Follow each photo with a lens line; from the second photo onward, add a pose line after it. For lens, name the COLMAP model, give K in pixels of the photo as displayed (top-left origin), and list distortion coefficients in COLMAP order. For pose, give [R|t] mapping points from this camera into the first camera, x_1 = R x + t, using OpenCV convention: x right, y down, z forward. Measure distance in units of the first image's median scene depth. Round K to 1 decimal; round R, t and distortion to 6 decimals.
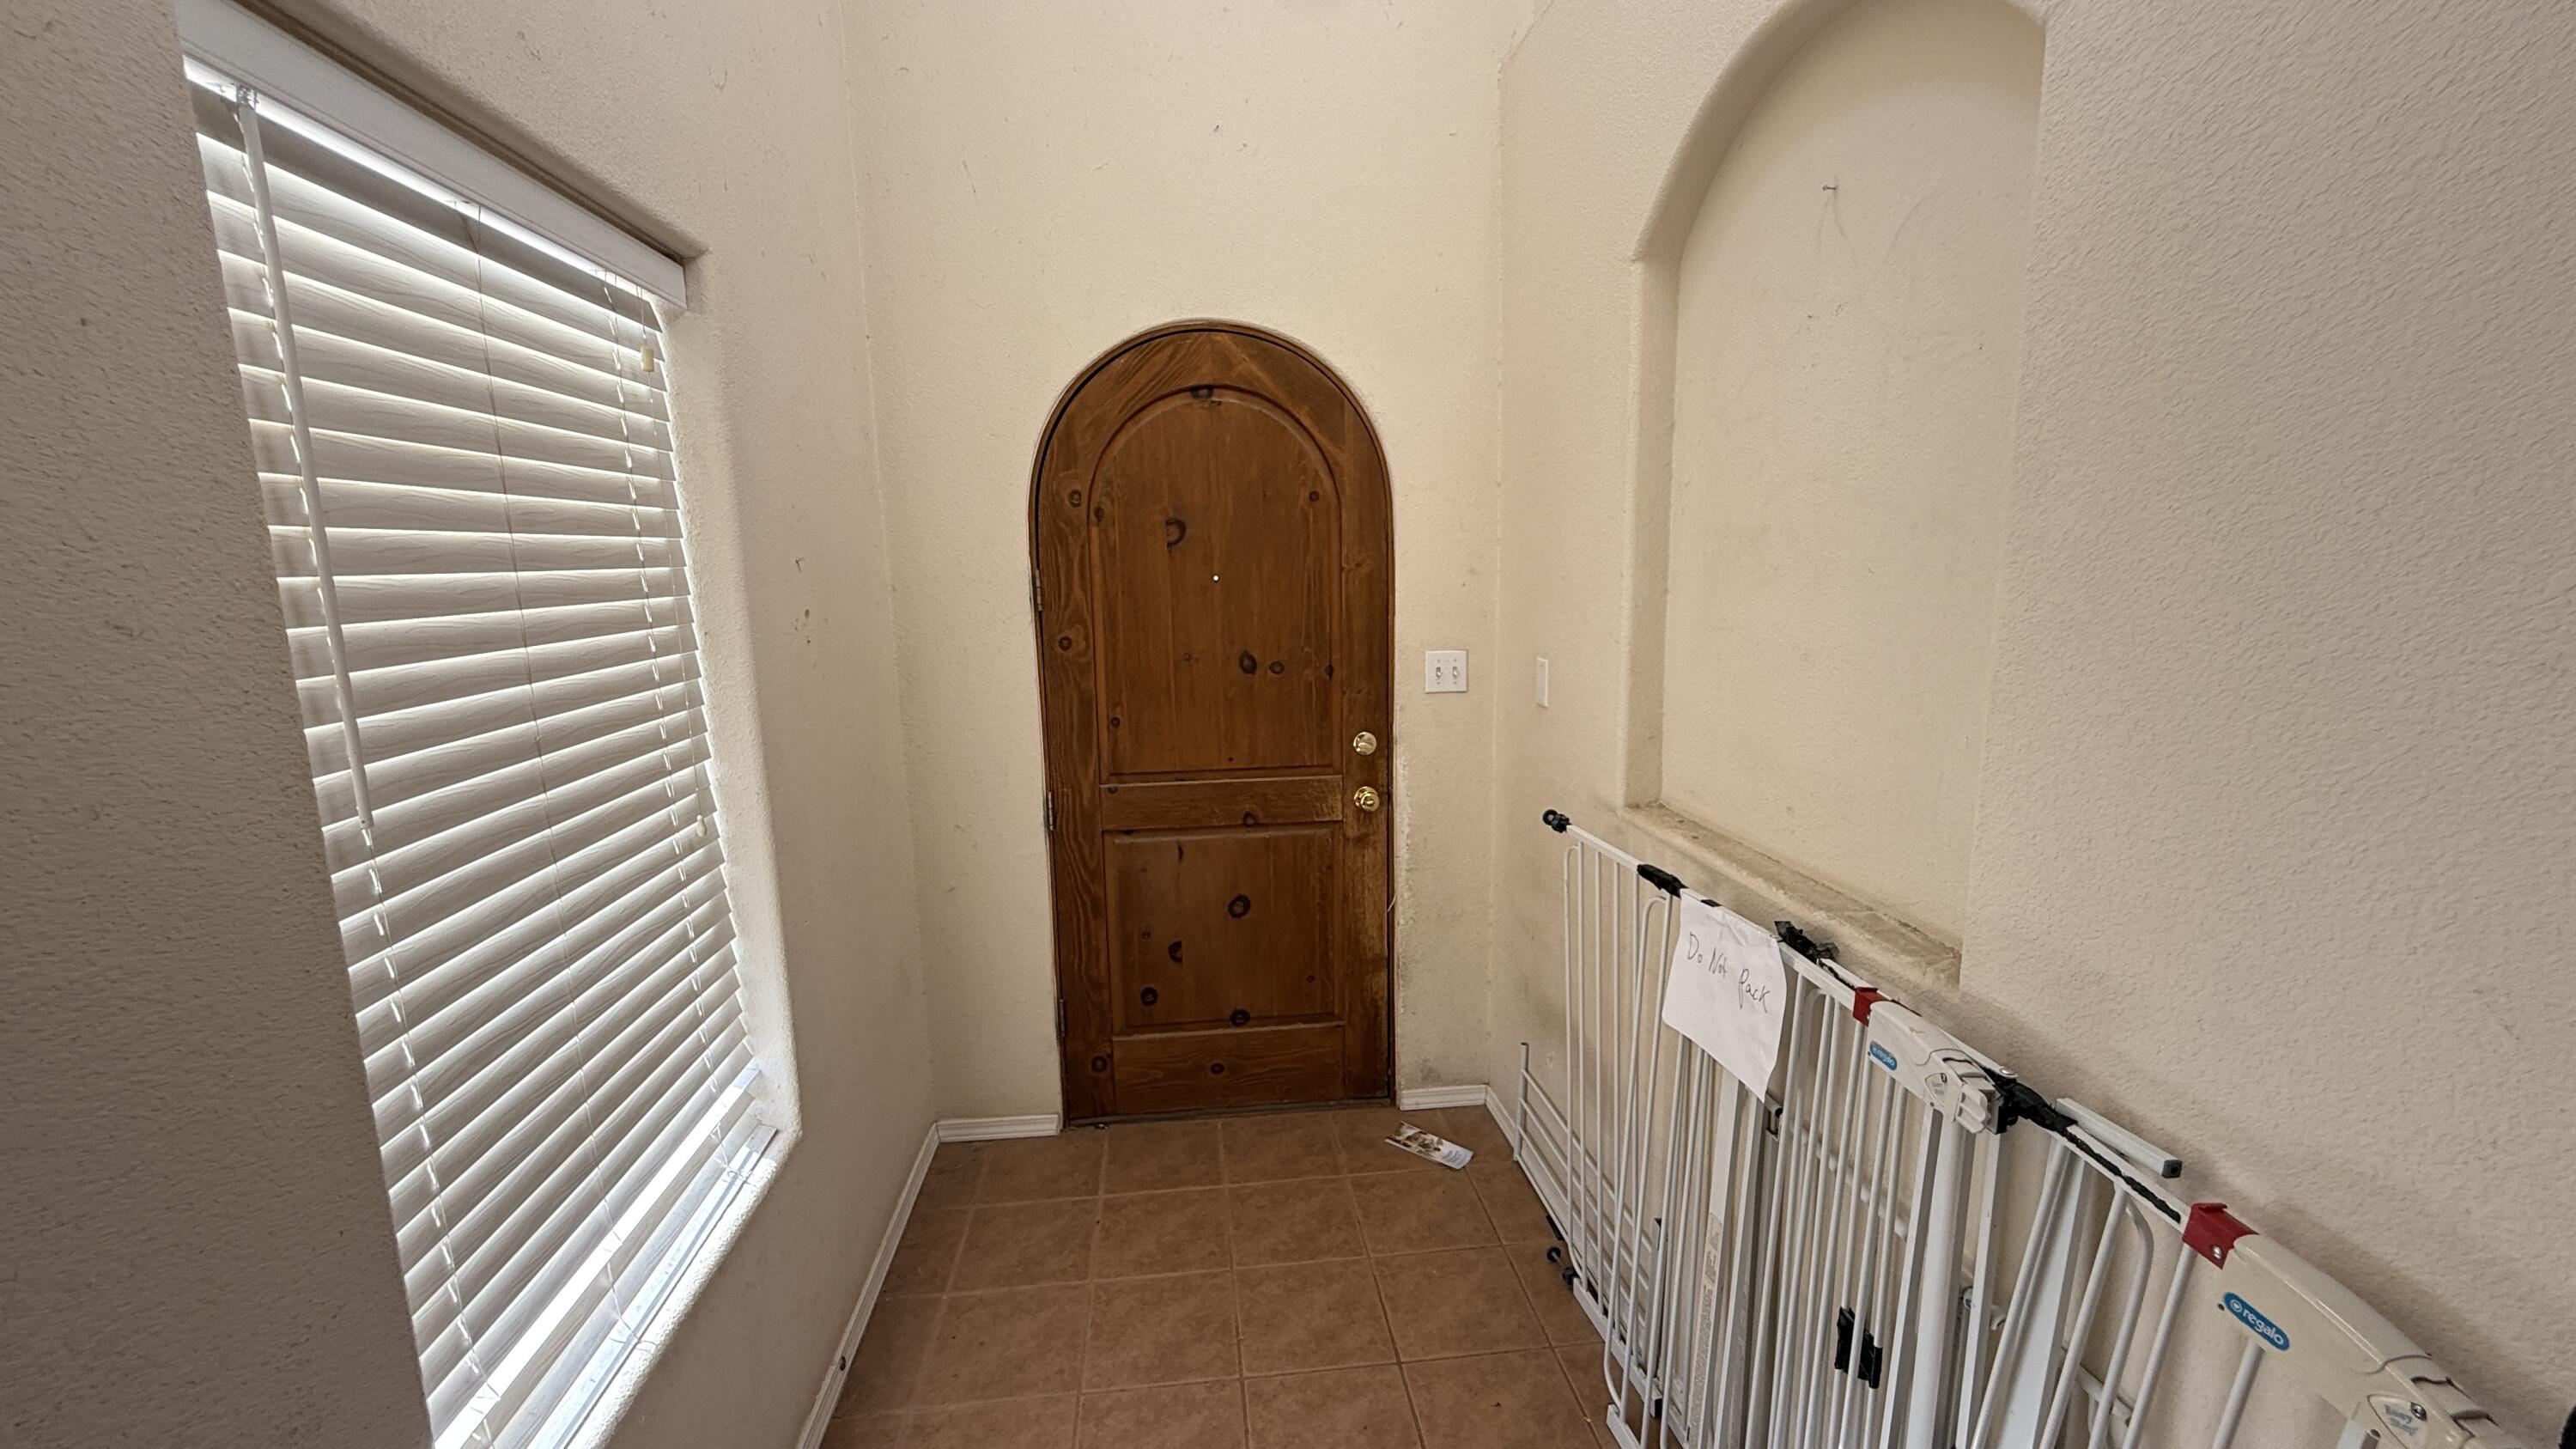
lens RADIAL K [[1033.8, 0, 1293.1], [0, 1033.8, 732.3], [0, 0, 1]] dist [0.002820, -0.001048]
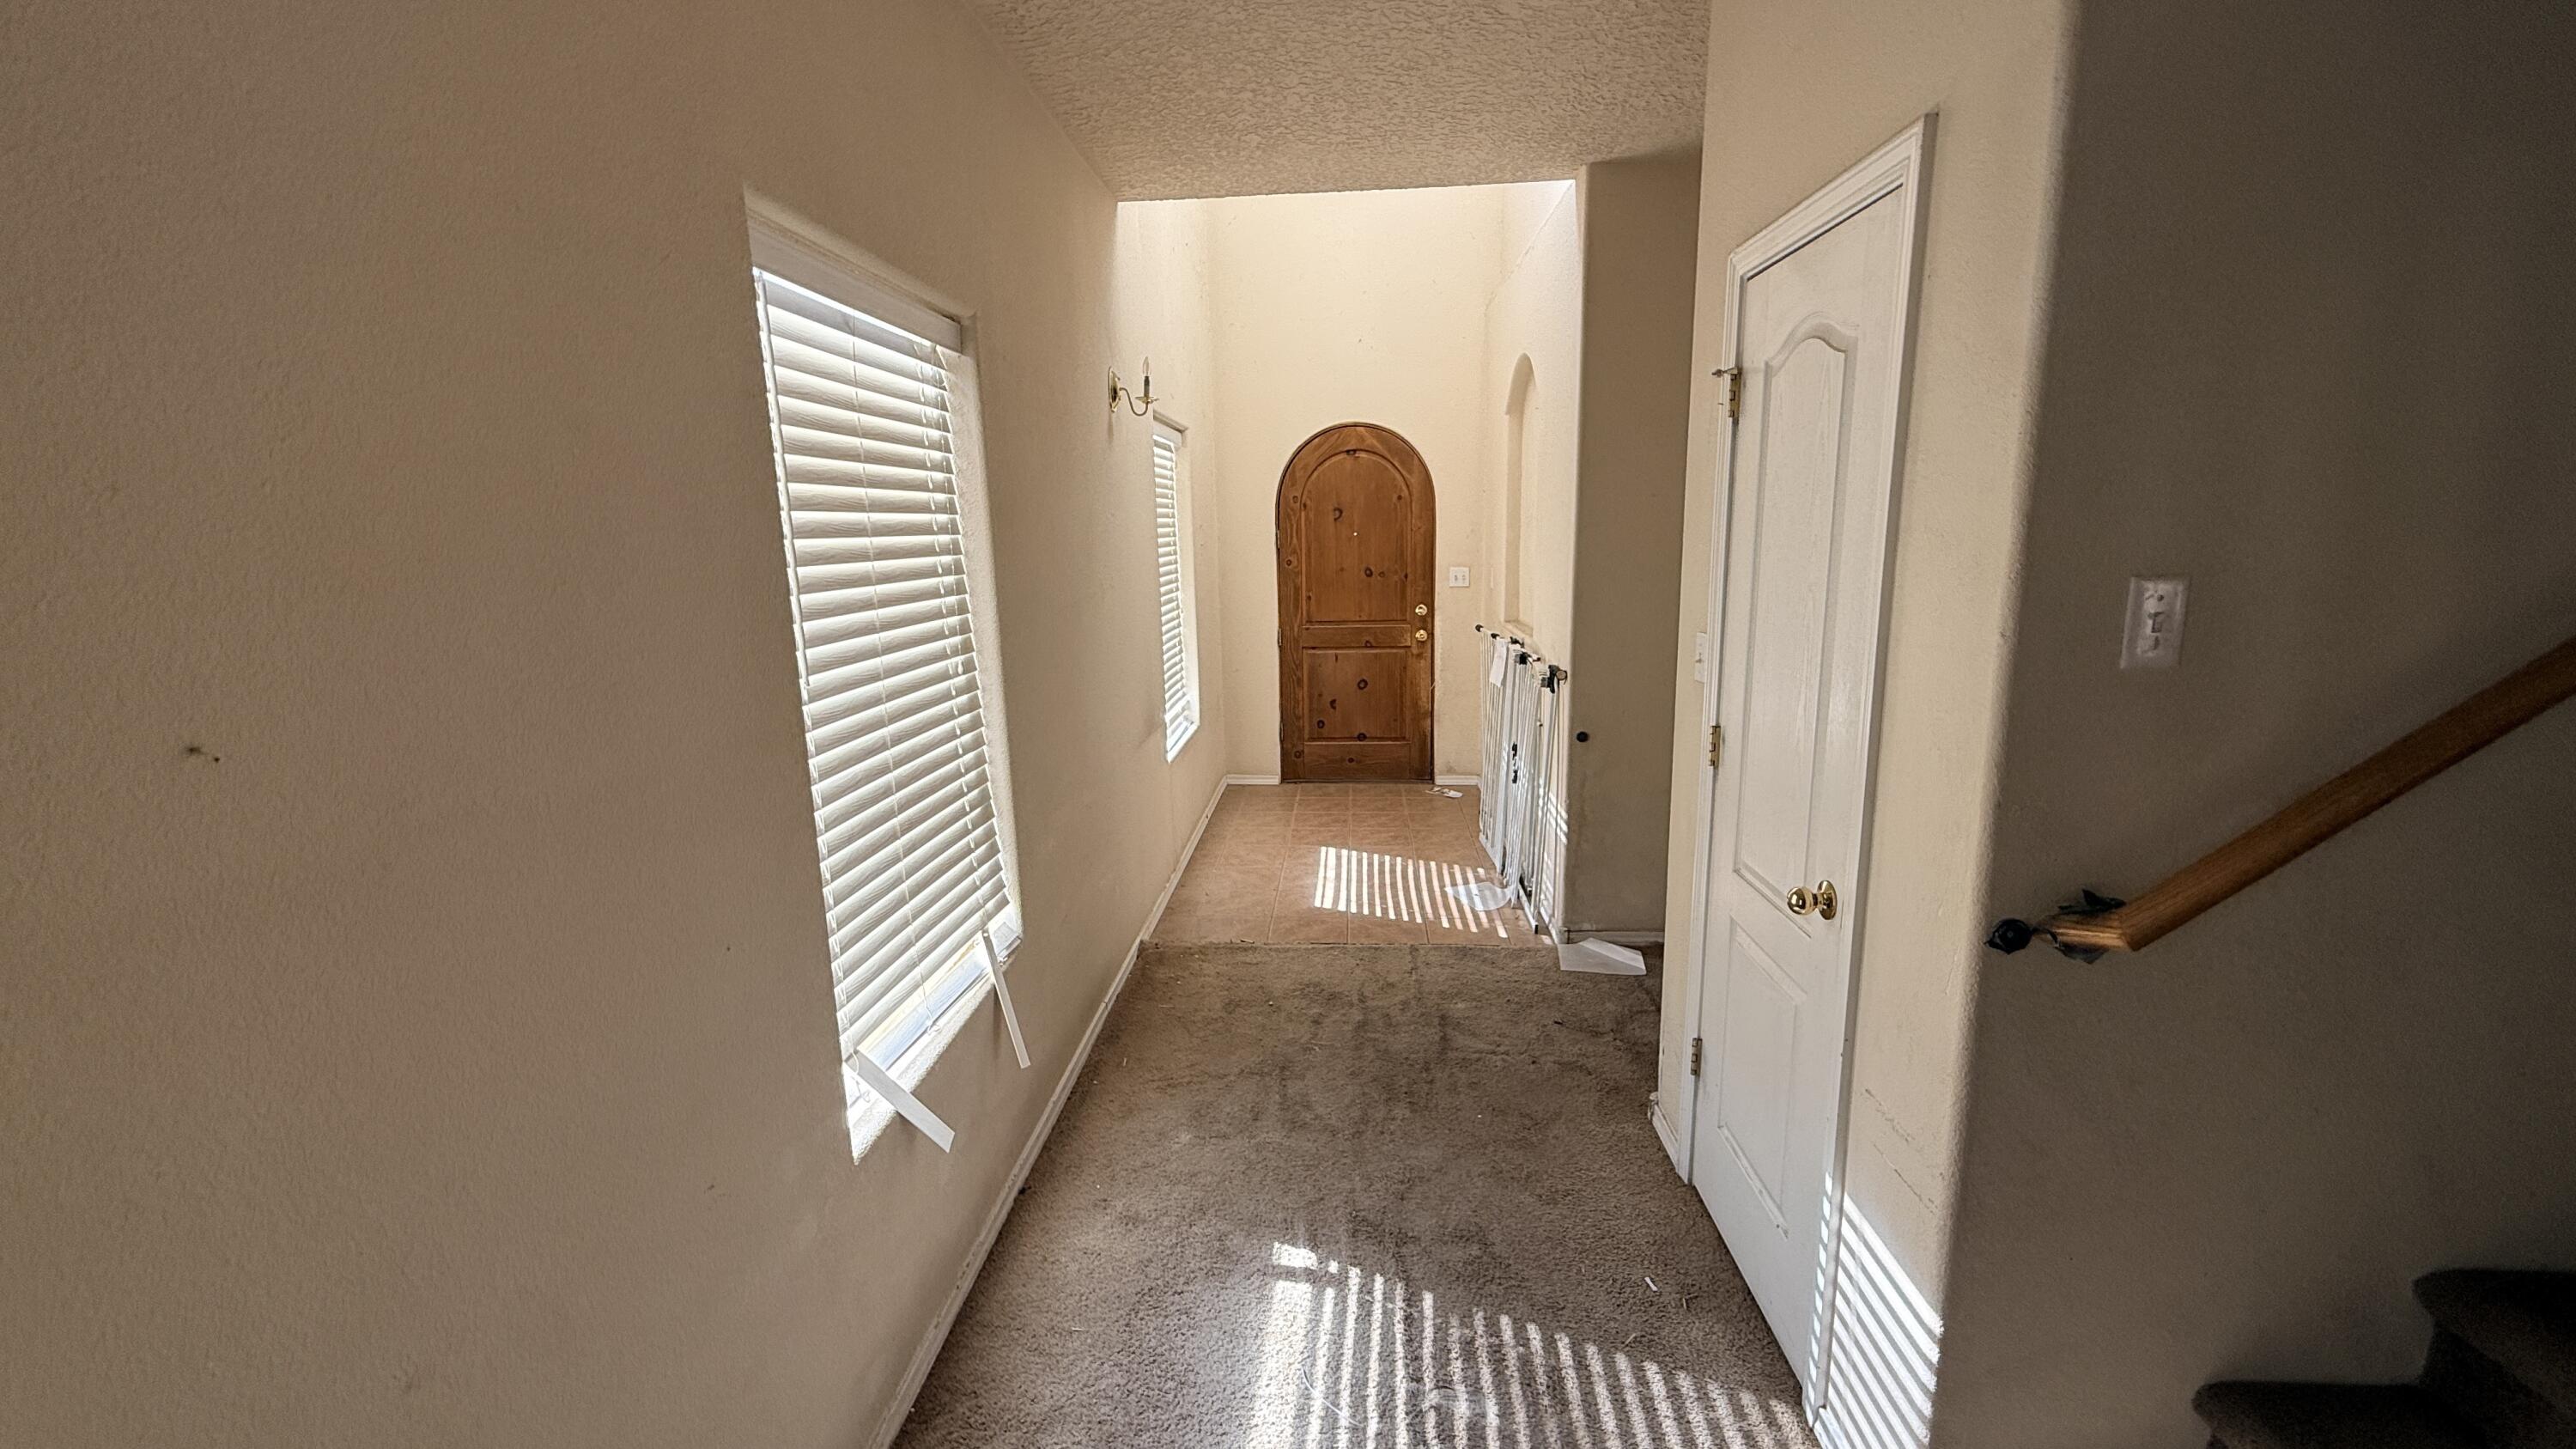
lens RADIAL K [[1033.8, 0, 1292.6], [0, 1033.8, 727.4], [0, 0, 1]] dist [0.002820, -0.001048]
pose [[0.984058, 0.032448, -0.174863, 0.192237], [-0.028300, 0.999257, 0.026162, 0.209897], [0.175582, -0.020796, 0.984245, -1.212341]]
